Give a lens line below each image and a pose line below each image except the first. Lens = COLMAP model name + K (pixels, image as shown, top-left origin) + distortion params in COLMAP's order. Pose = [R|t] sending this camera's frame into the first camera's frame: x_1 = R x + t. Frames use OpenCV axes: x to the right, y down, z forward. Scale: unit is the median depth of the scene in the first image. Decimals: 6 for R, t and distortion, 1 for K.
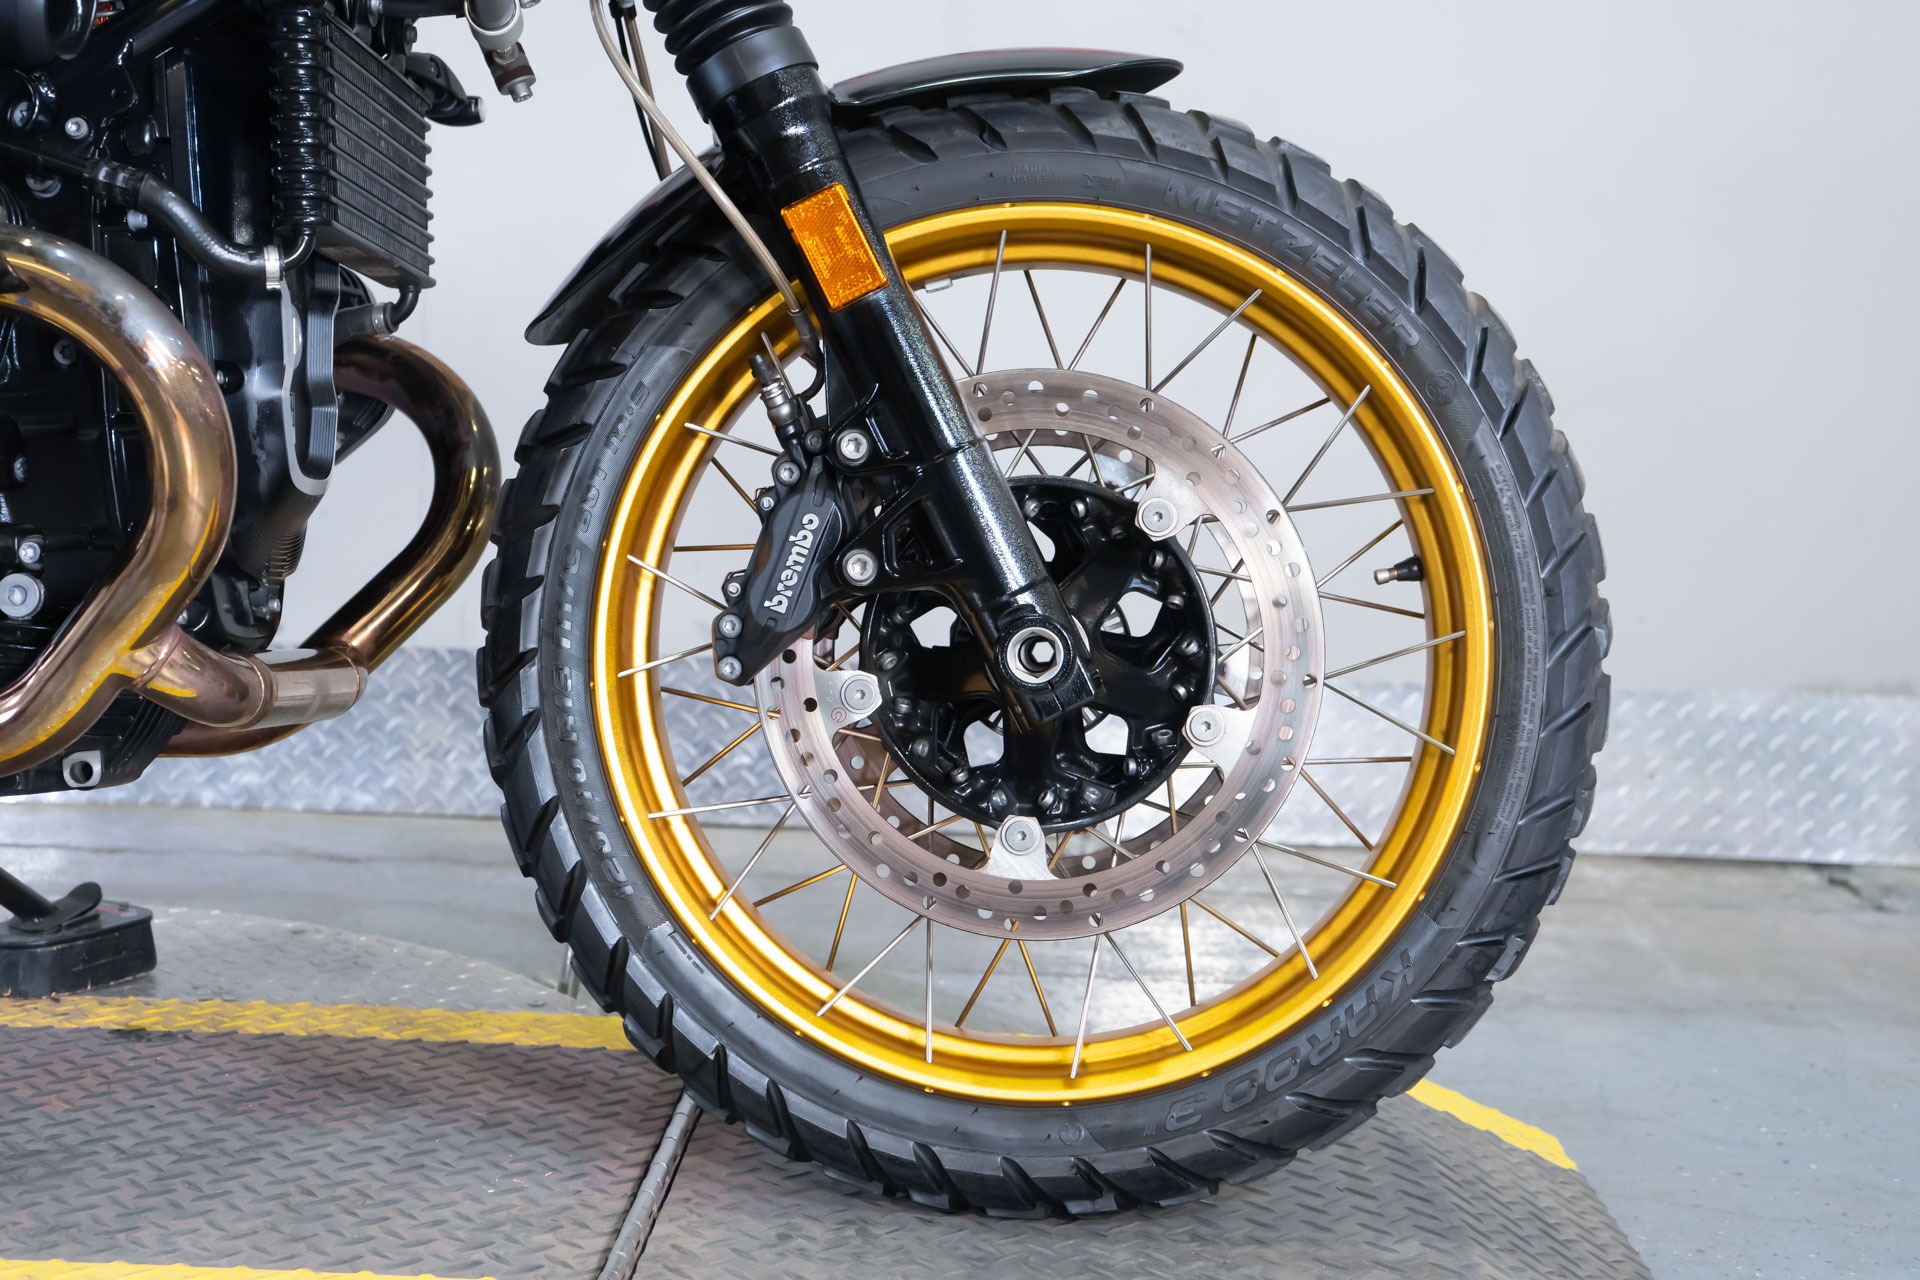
lens RADIAL K [[2564.7, 0, 962.7], [0, 2564.7, 635.5], [0, 0, 1]] dist [0.016711, 0.000000]
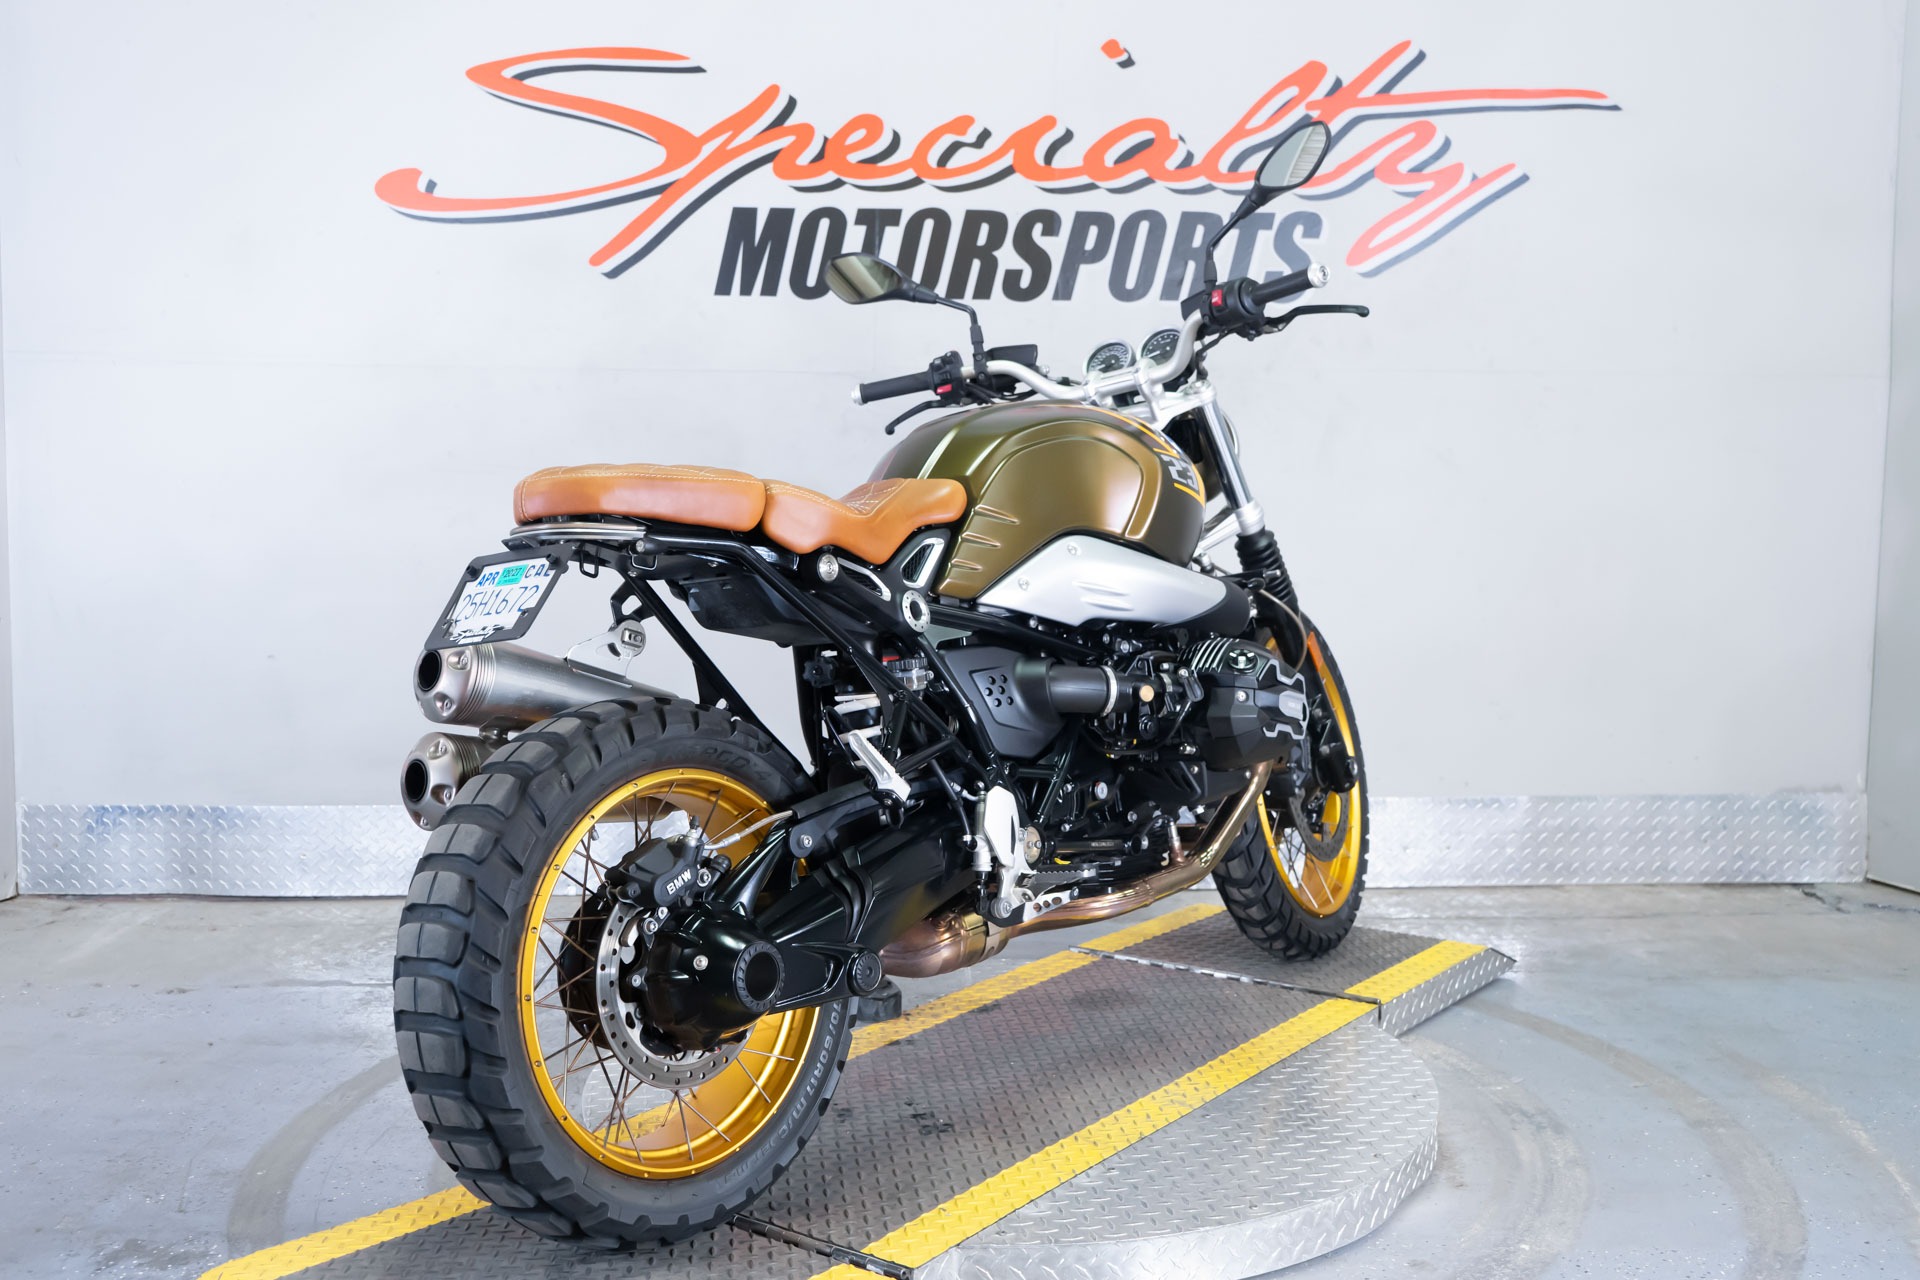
lens RADIAL K [[1905.5, 0, 969.5], [0, 1905.5, 636.1], [0, 0, 1]] dist [0.005414, 0.000000]
pose [[0.999069, -0.042549, 0.007148, -0.273138], [0.042651, 0.998979, -0.014875, -0.097395], [-0.006507, 0.015166, 0.999864, -0.392681]]
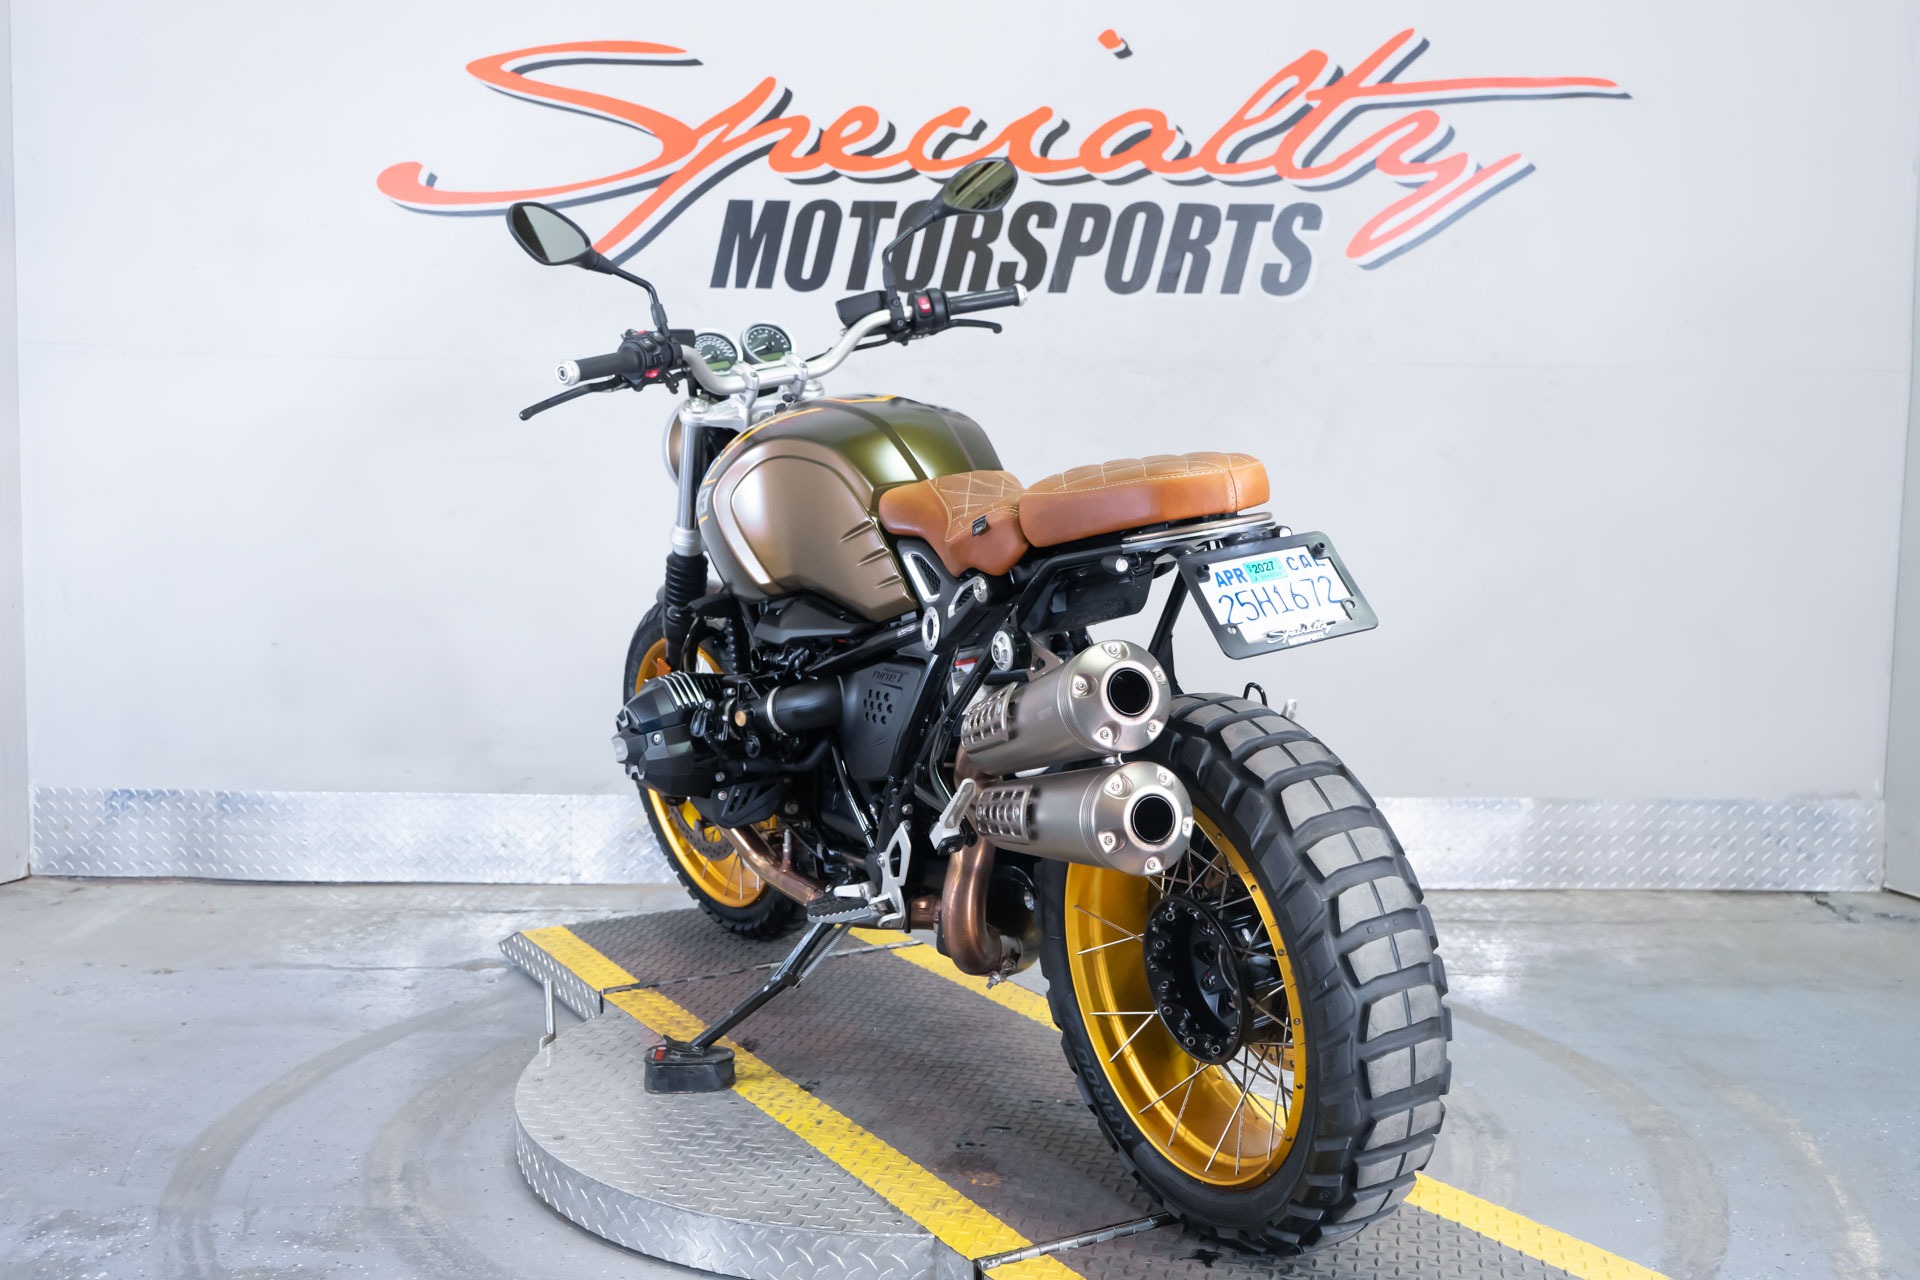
lens RADIAL K [[1939.4, 0, 967.9], [0, 1939.4, 633.8], [0, 0, 1]] dist [0.008474, 0.000000]
pose [[0.998550, -0.033550, -0.042101, -0.201281], [0.032981, 0.999356, -0.014156, -0.095353], [0.042549, 0.012747, 0.999013, -0.409990]]
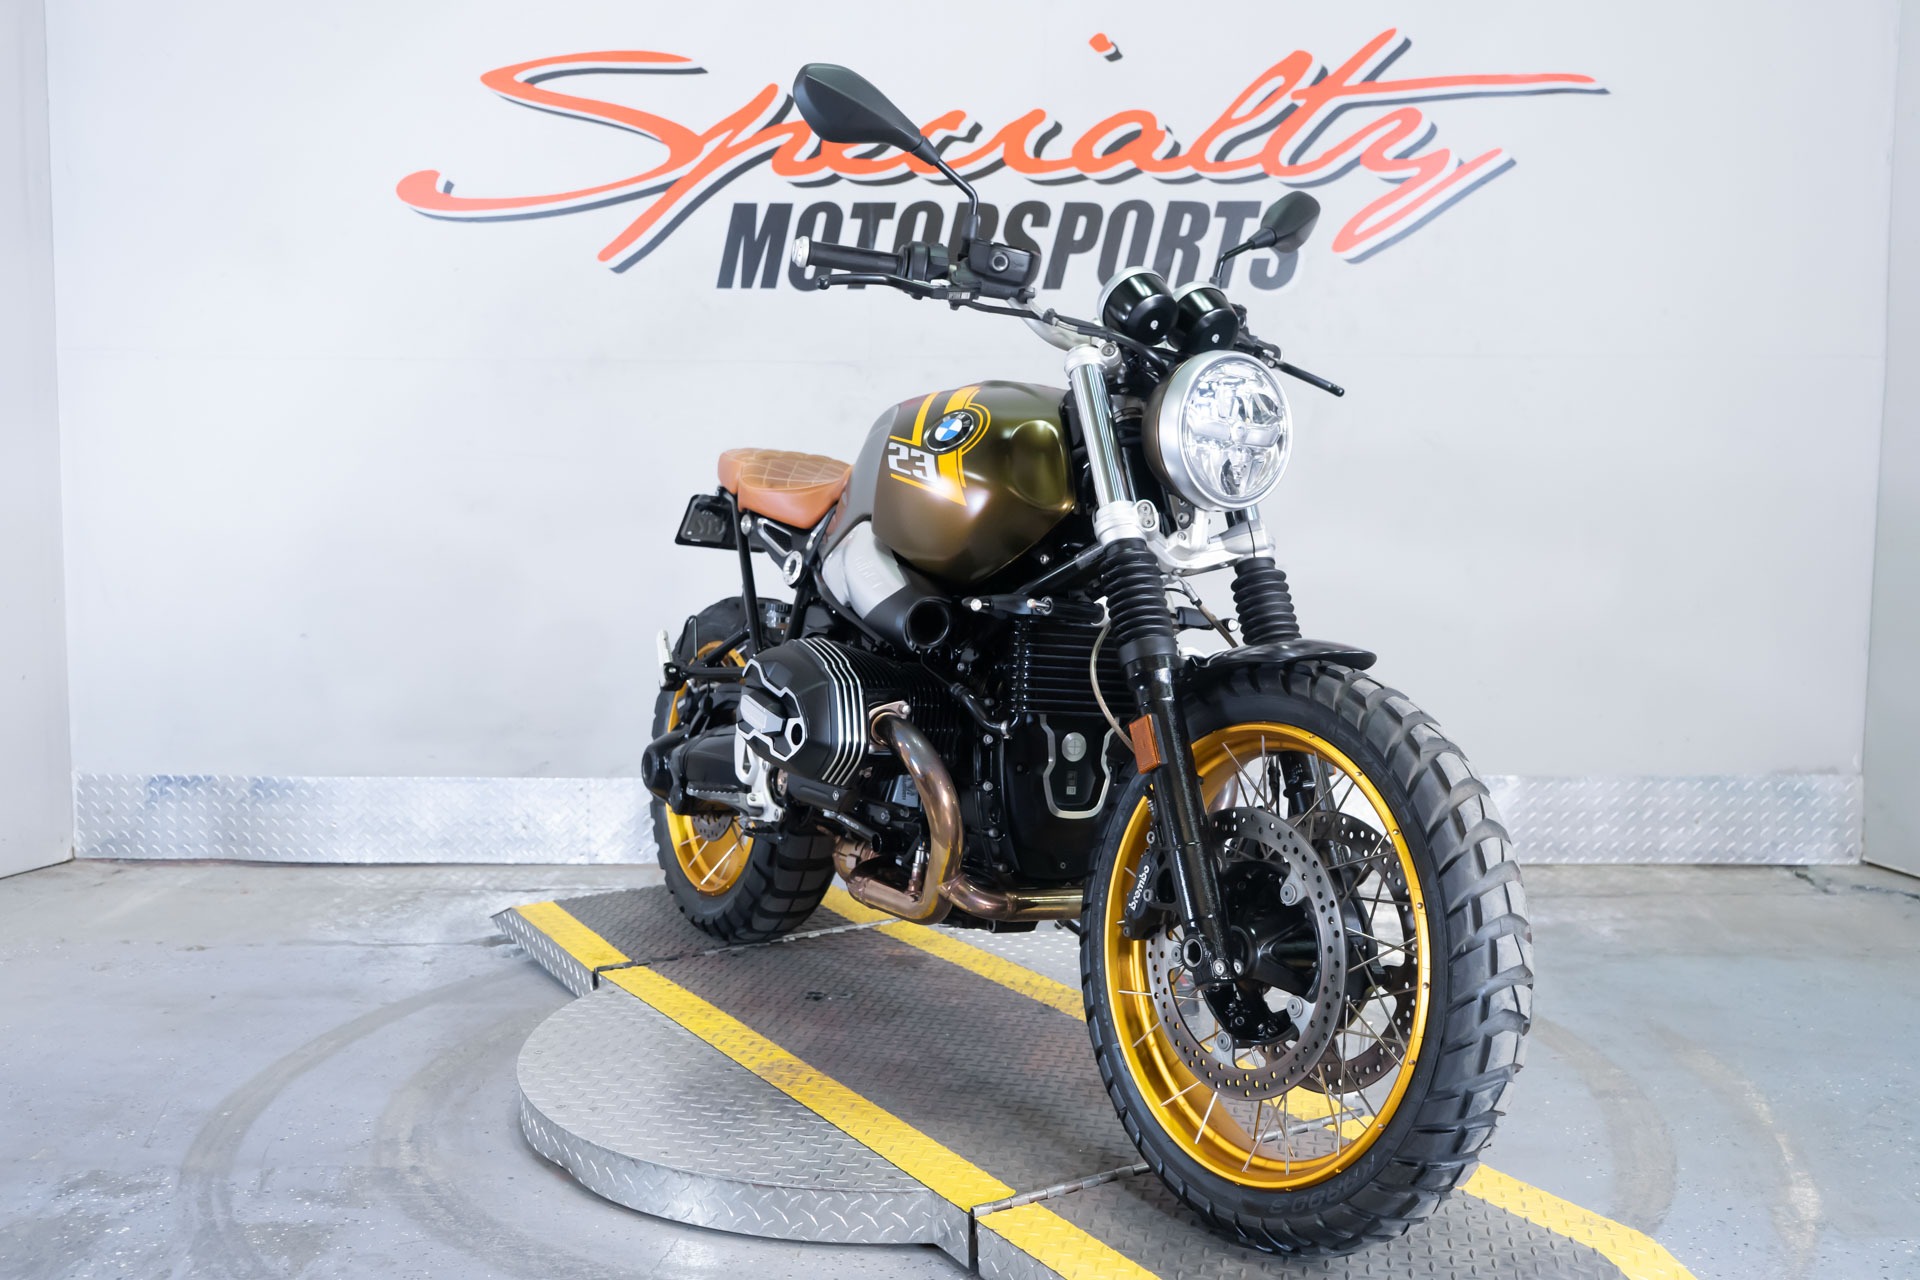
lens RADIAL K [[1905.5, 0, 968.2], [0, 1905.5, 632.1], [0, 0, 1]] dist [0.005414, 0.000000]
pose [[0.997229, -0.040946, -0.062104, -0.172566], [0.040428, 0.999137, -0.009572, -0.092703], [0.062442, 0.007035, 0.998024, -0.430889]]
